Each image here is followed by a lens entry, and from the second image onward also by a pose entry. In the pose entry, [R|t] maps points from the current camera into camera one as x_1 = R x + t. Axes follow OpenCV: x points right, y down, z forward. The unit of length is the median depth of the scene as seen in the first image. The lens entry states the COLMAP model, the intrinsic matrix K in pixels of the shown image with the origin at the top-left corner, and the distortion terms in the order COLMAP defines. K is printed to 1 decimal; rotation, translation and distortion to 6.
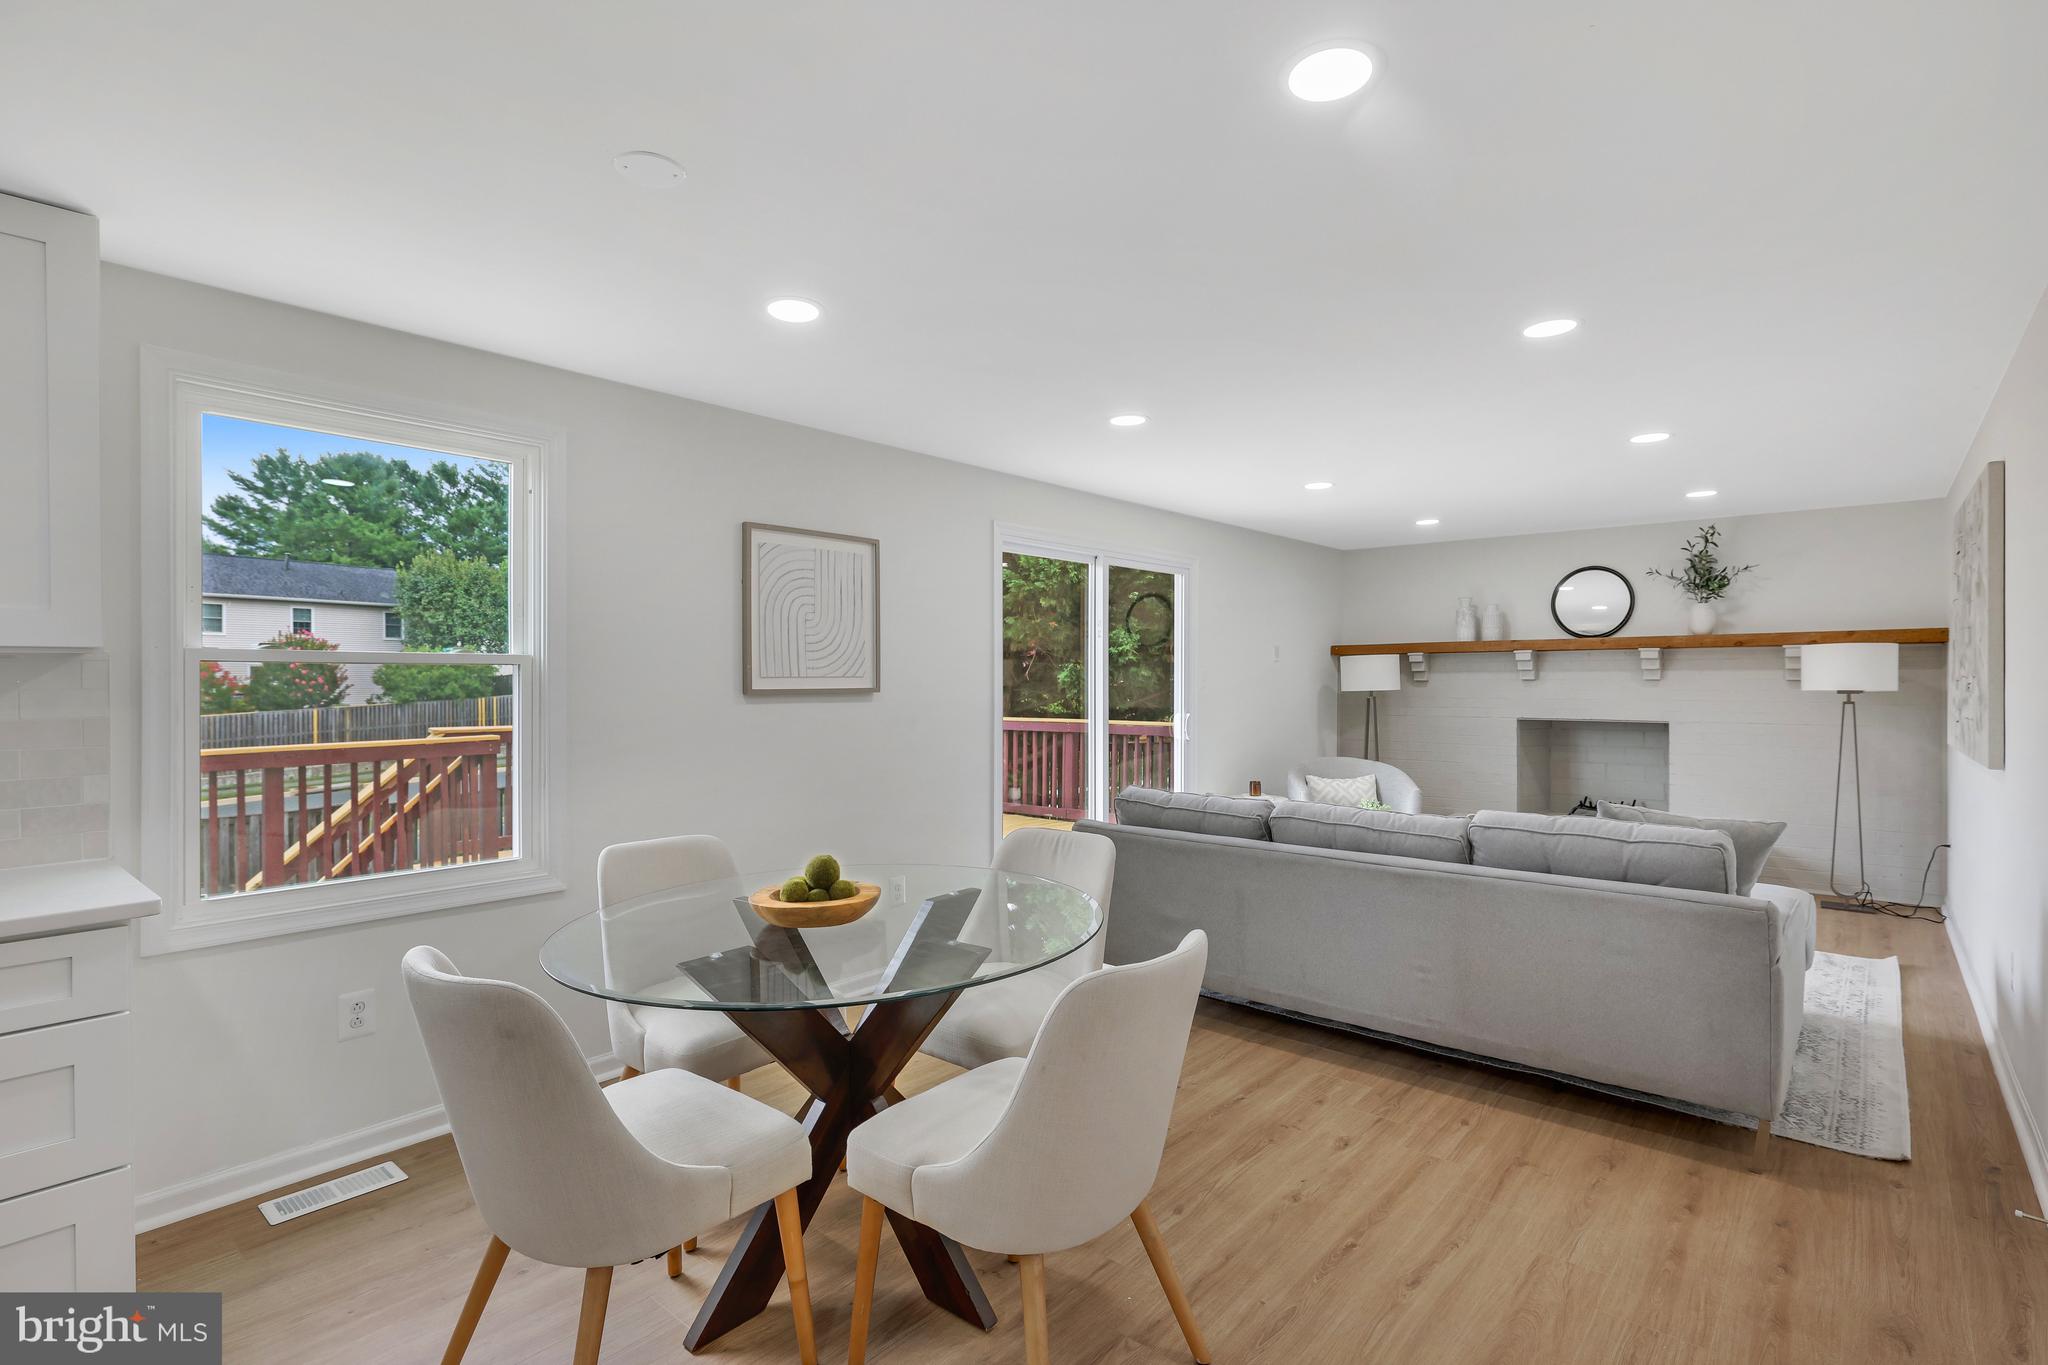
lens RADIAL K [[984.3, 0, 1079.5], [0, 984.3, 681.3], [0, 0, 1]] dist [-0.017189, -0.000367]
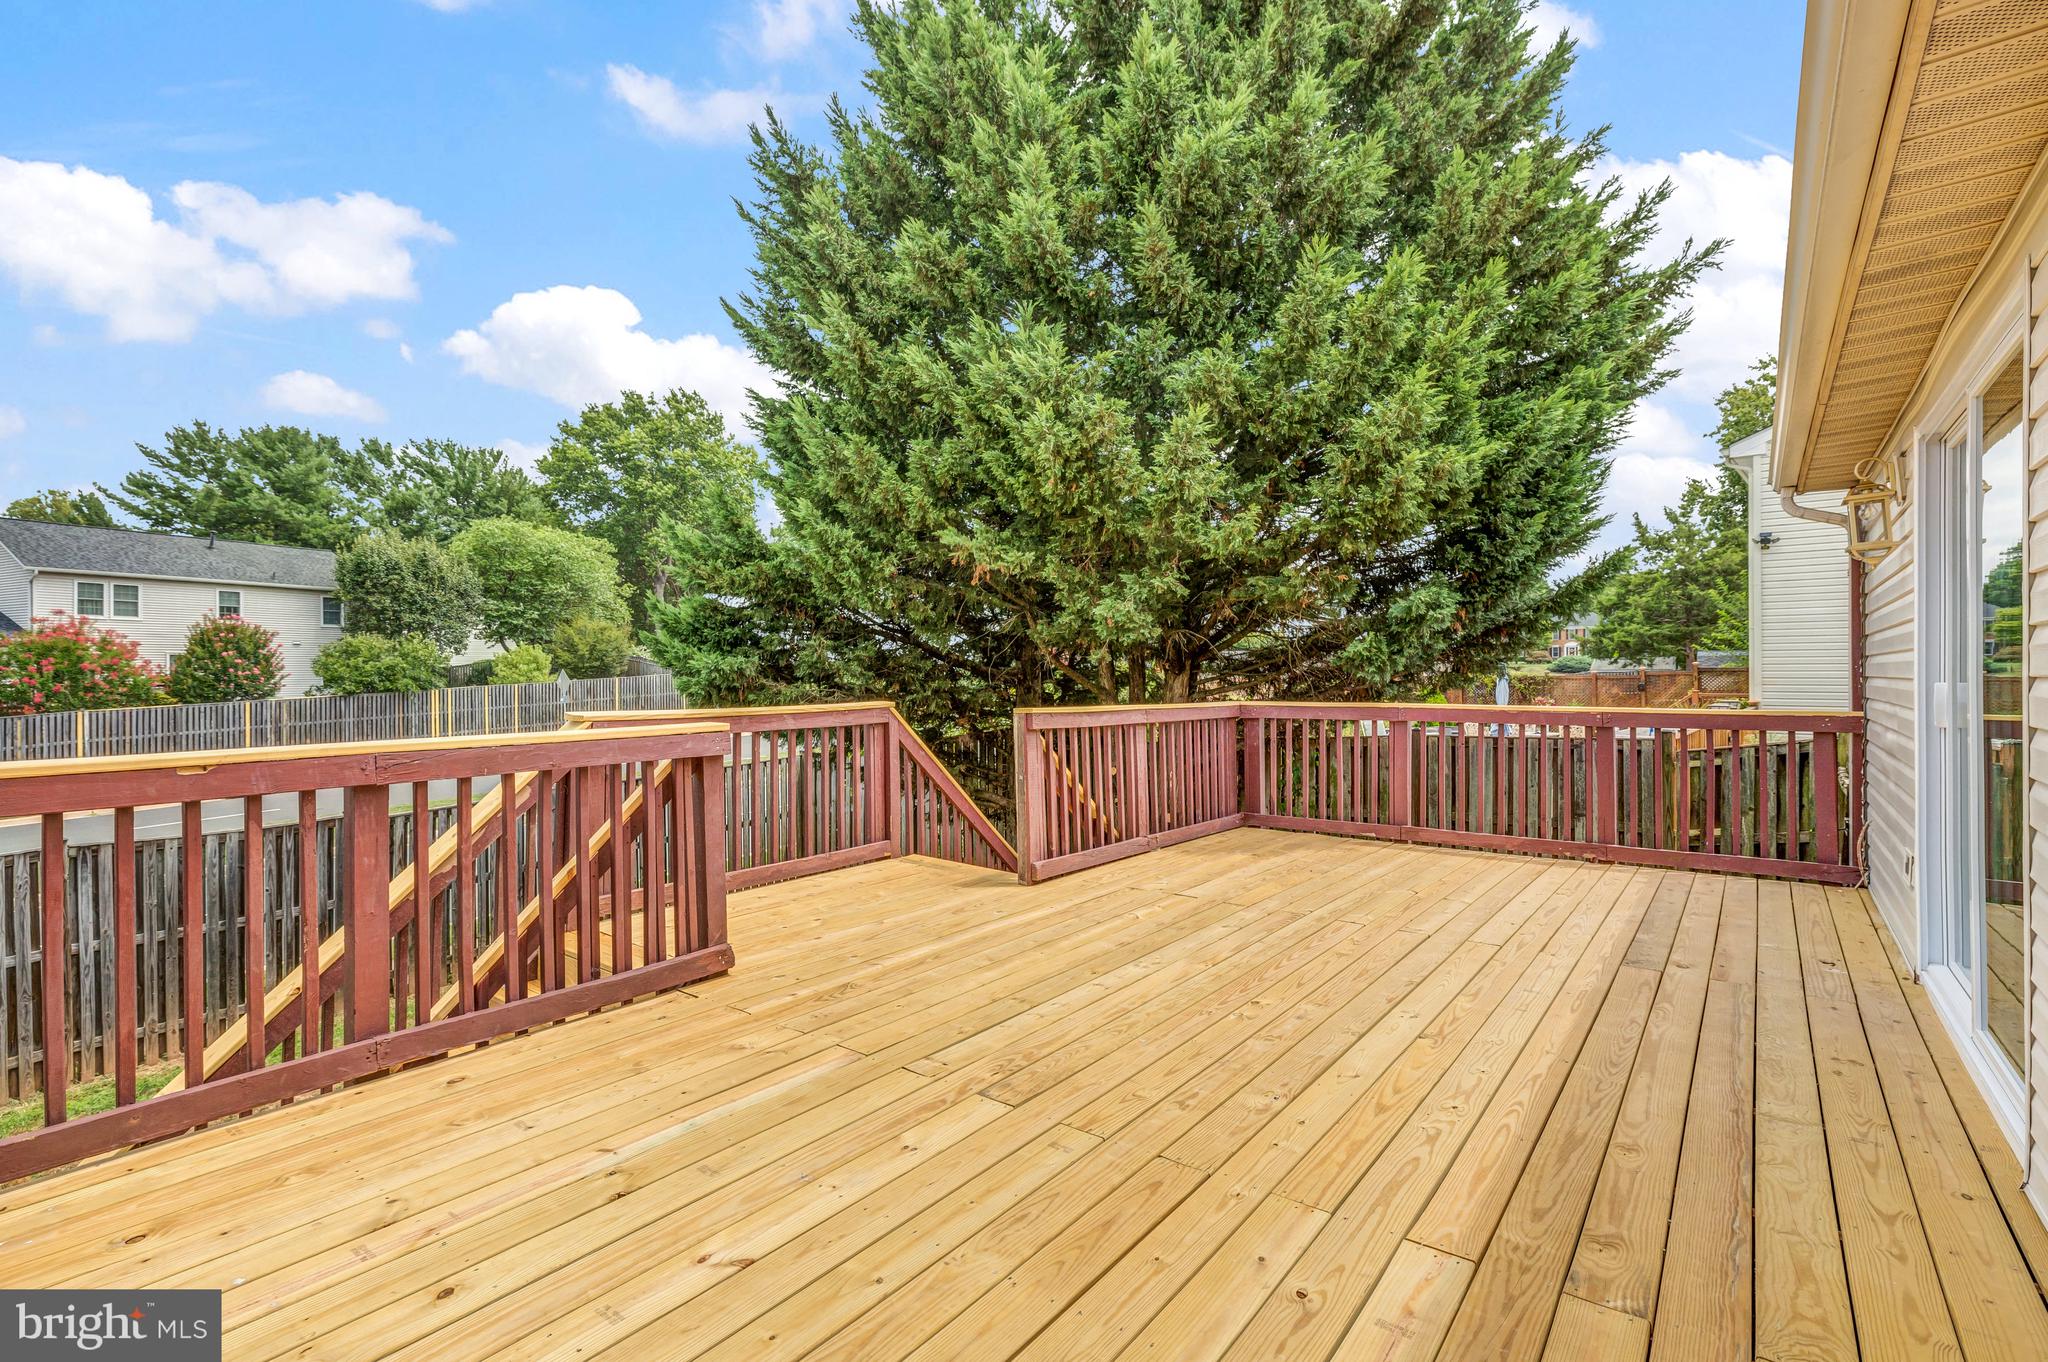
lens RADIAL K [[942.5, 0, 993.8], [0, 942.5, 682.1], [0, 0, 1]] dist [-0.002816, -0.000748]
pose [[0.999645, 0.000956, 0.026616, -0.387971], [-0.001011, 0.999997, 0.002045, 0.025128], [-0.026614, -0.002071, 0.999644, 0.366744]]
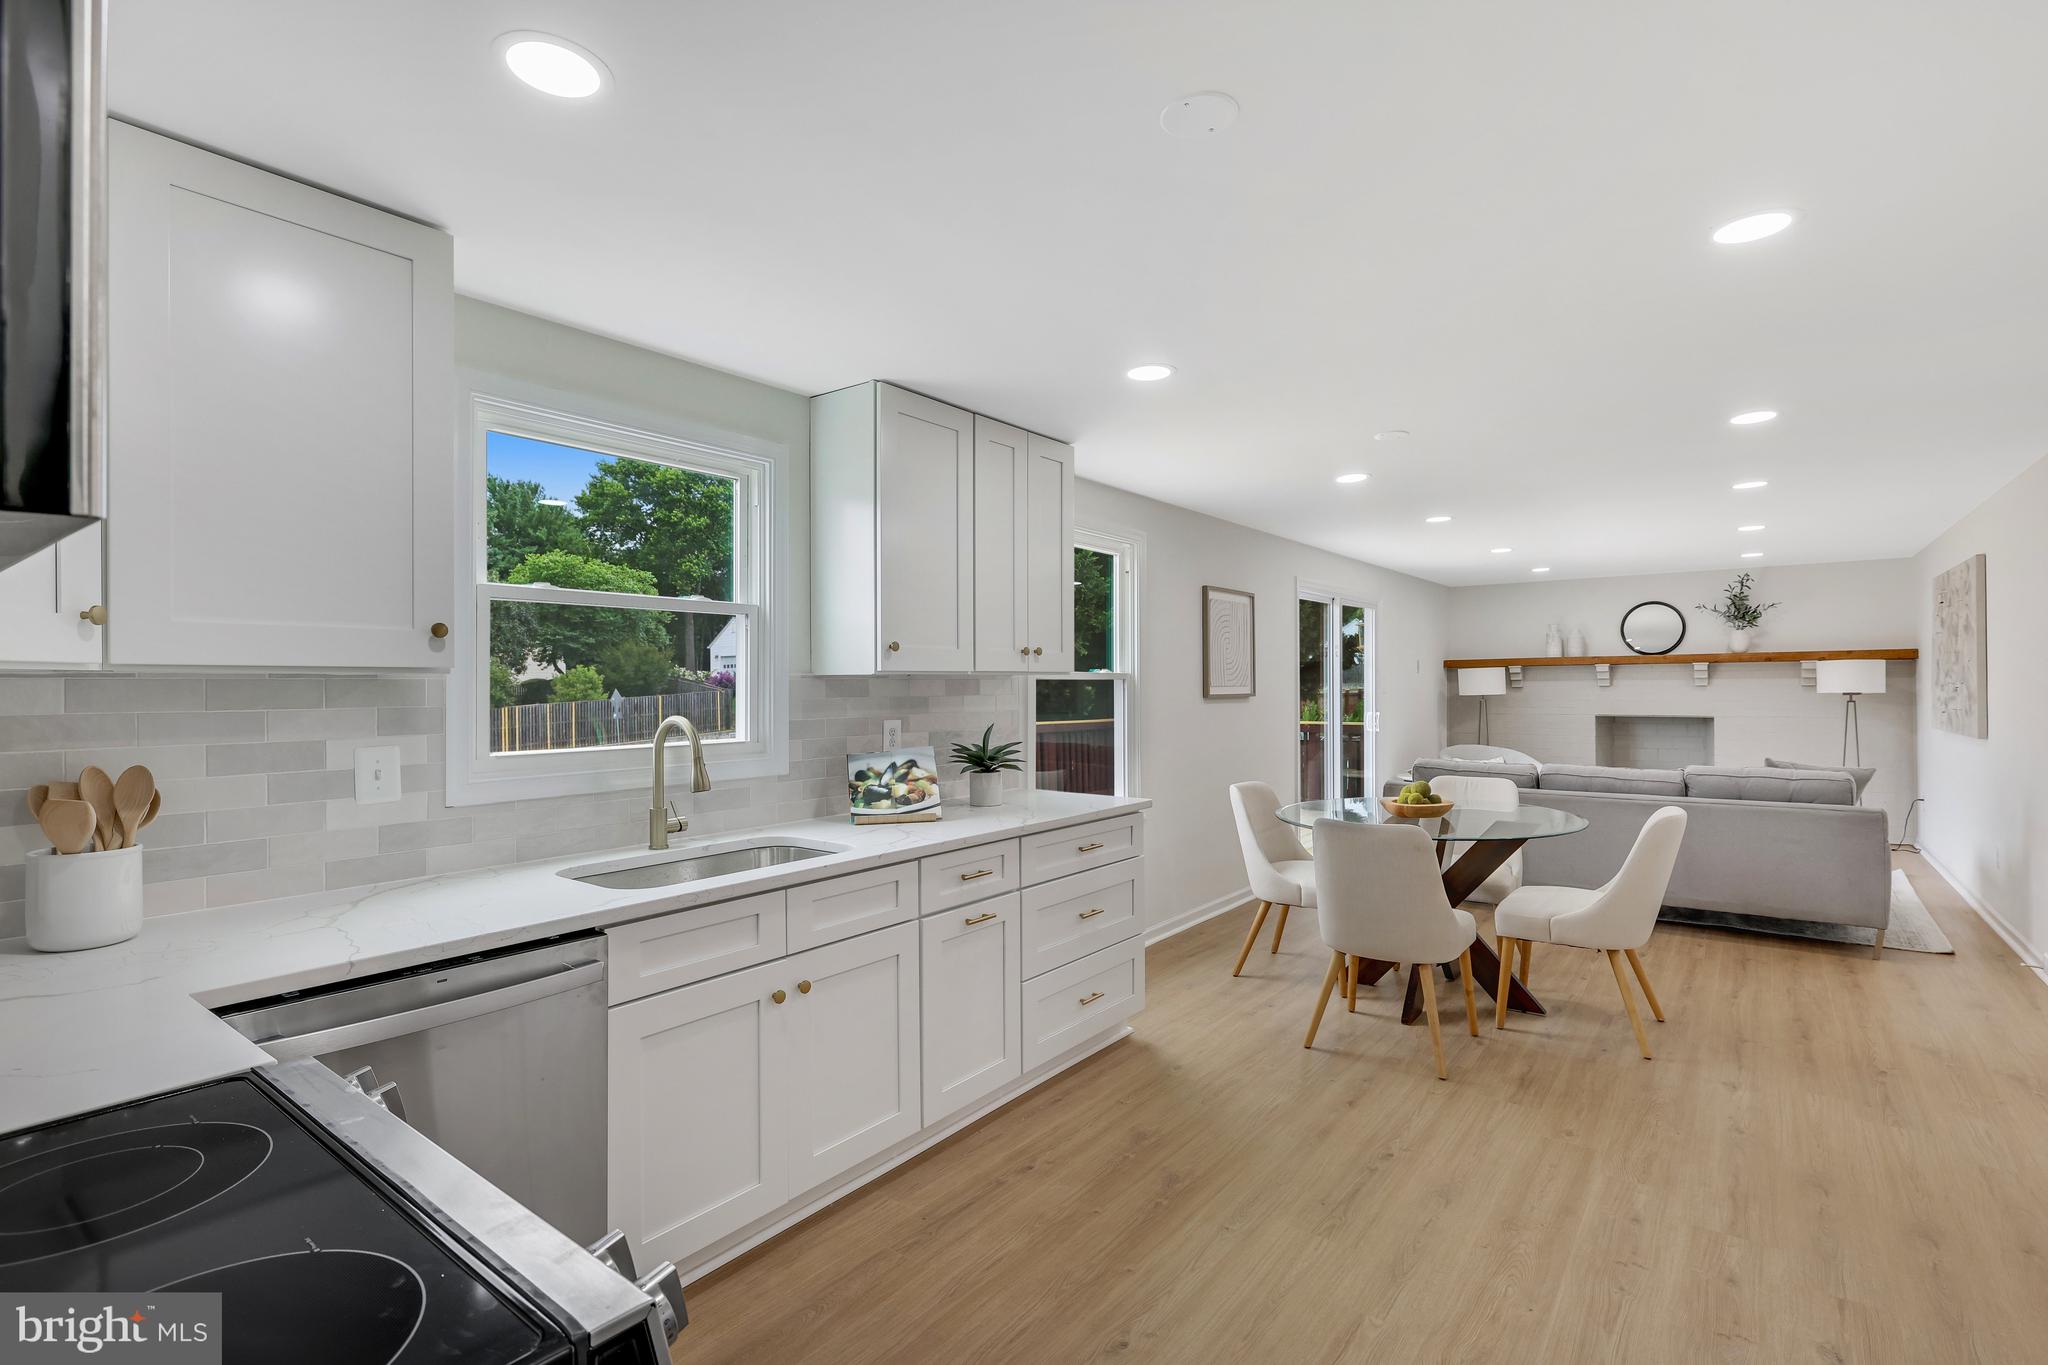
lens RADIAL K [[984.3, 0, 1026.2], [0, 984.3, 689.0], [0, 0, 1]] dist [-0.017189, -0.000367]
pose [[0.998846, -0.004126, 0.047859, -0.356805], [0.004131, 0.999991, 0.000009, -0.000791], [-0.047858, 0.000188, 0.998854, -0.267842]]
